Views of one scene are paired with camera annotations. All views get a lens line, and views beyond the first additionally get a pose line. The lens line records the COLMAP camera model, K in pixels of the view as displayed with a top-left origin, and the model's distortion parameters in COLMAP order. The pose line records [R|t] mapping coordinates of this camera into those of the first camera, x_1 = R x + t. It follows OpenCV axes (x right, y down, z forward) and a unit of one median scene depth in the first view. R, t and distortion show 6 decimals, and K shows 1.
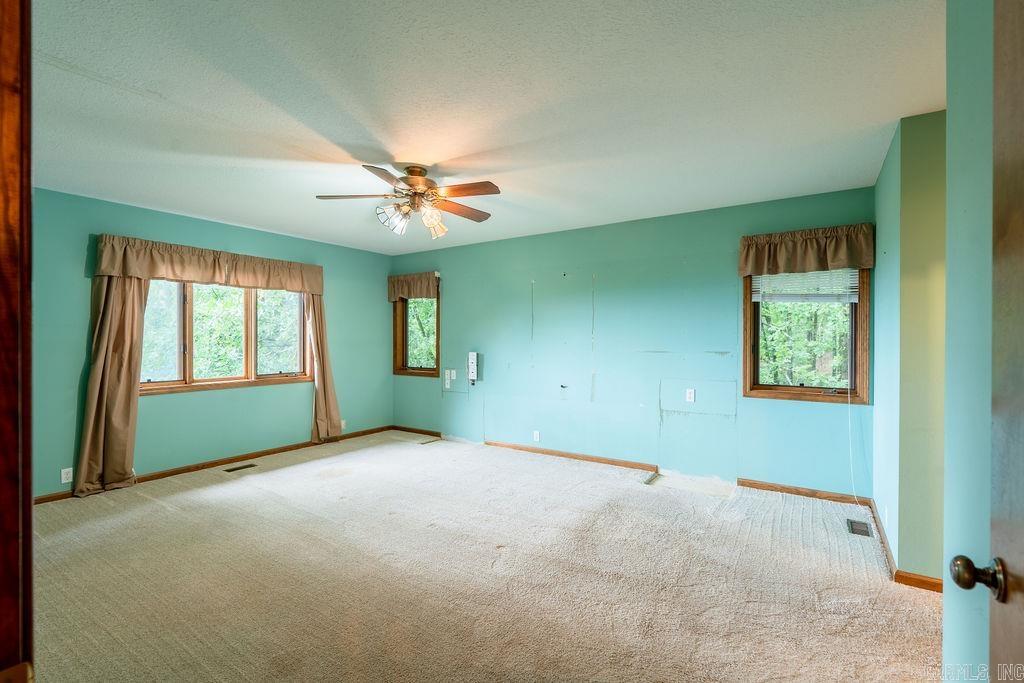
lens RADIAL K [[461.9, 0, 517.2], [0, 461.9, 340.4], [0, 0, 1]] dist [-0.002234, -0.000294]
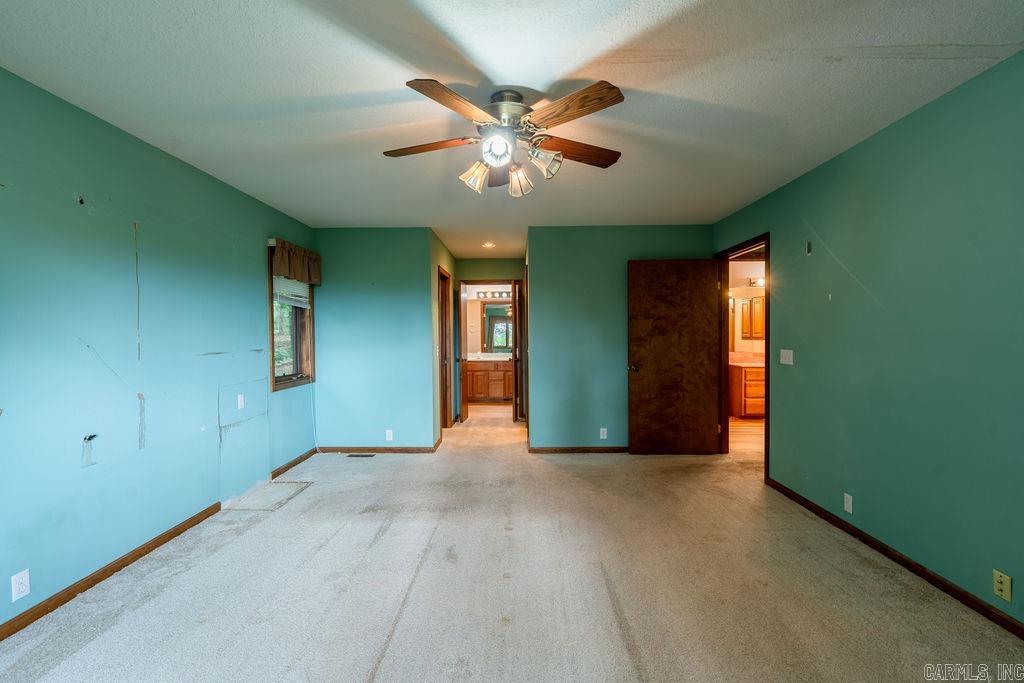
lens RADIAL K [[461.9, 0, 516.3], [0, 461.9, 339.3], [0, 0, 1]] dist [-0.002234, -0.000294]
pose [[-0.554780, -0.007164, 0.831966, -0.617575], [0.007653, 0.999877, 0.013713, -0.005484], [-0.831962, 0.013974, -0.554657, 1.023105]]
